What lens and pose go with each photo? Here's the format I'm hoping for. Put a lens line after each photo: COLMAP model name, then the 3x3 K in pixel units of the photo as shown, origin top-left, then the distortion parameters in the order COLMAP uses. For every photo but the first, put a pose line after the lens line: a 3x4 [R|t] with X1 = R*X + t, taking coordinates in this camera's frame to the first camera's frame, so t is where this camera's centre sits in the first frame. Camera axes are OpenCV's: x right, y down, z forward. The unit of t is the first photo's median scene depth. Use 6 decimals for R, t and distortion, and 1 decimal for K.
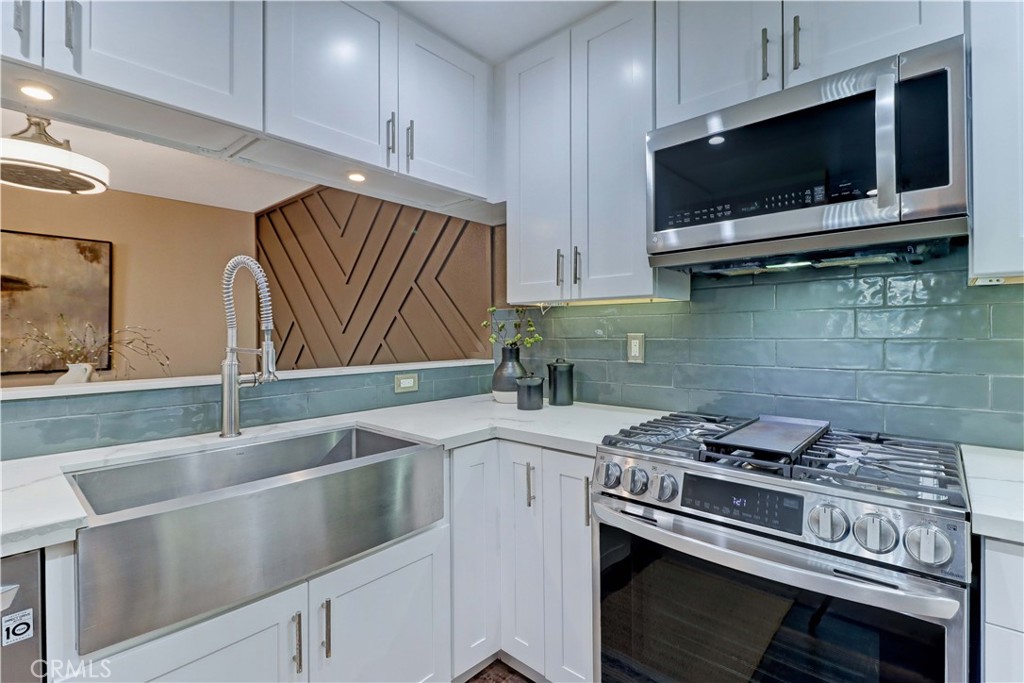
lens RADIAL K [[475.1, 0, 506.5], [0, 475.1, 334.0], [0, 0, 1]] dist [0.003129, -0.001614]
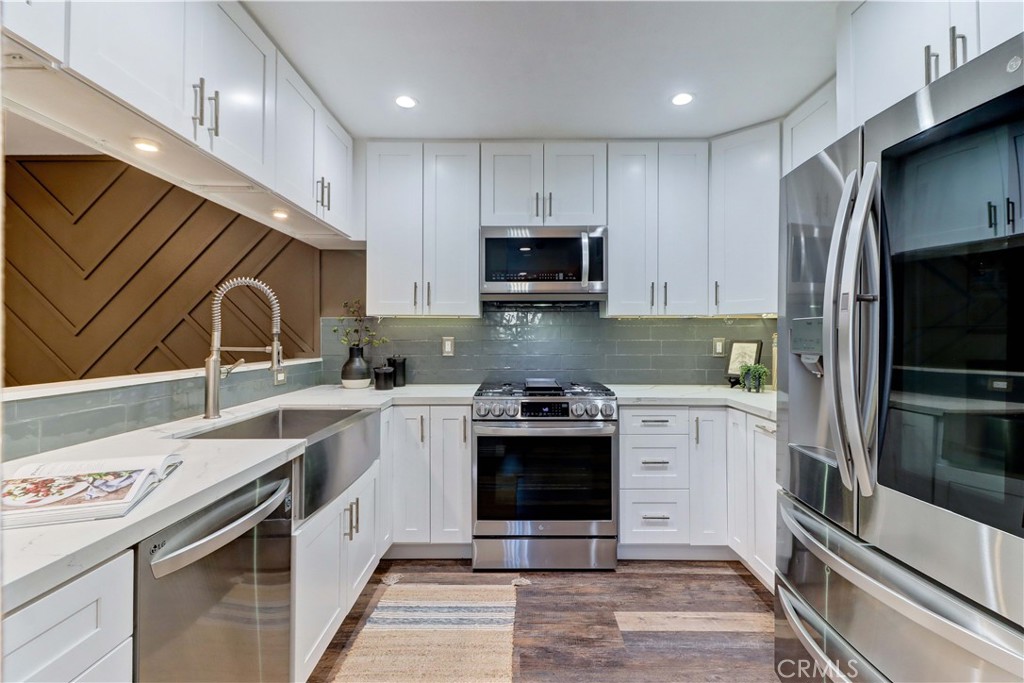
lens RADIAL K [[475.1, 0, 509.3], [0, 475.1, 337.8], [0, 0, 1]] dist [0.003129, -0.001614]
pose [[0.757753, 0.005121, 0.652521, -0.813564], [-0.003239, 0.999986, -0.004086, 0.008200], [-0.652533, 0.000982, 0.757759, -0.451770]]
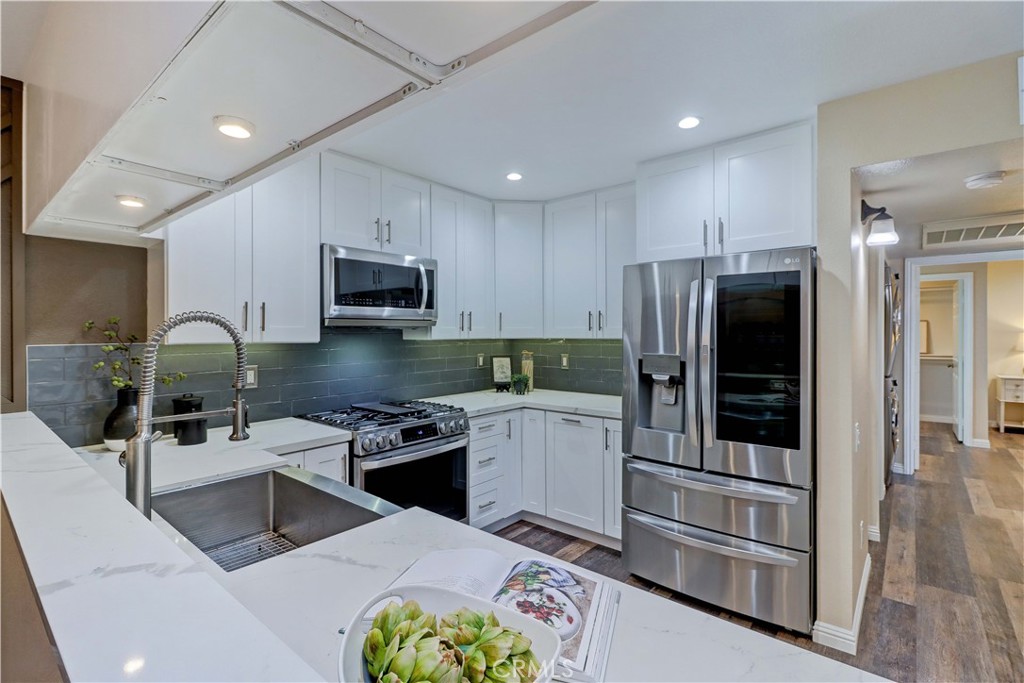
lens RADIAL K [[475.1, 0, 510.8], [0, 475.1, 335.0], [0, 0, 1]] dist [0.003129, -0.001614]
pose [[-0.019627, -0.002930, 0.999803, -1.395199], [0.004137, 0.999987, 0.003012, -0.112334], [-0.999799, 0.004195, -0.019615, 0.405444]]
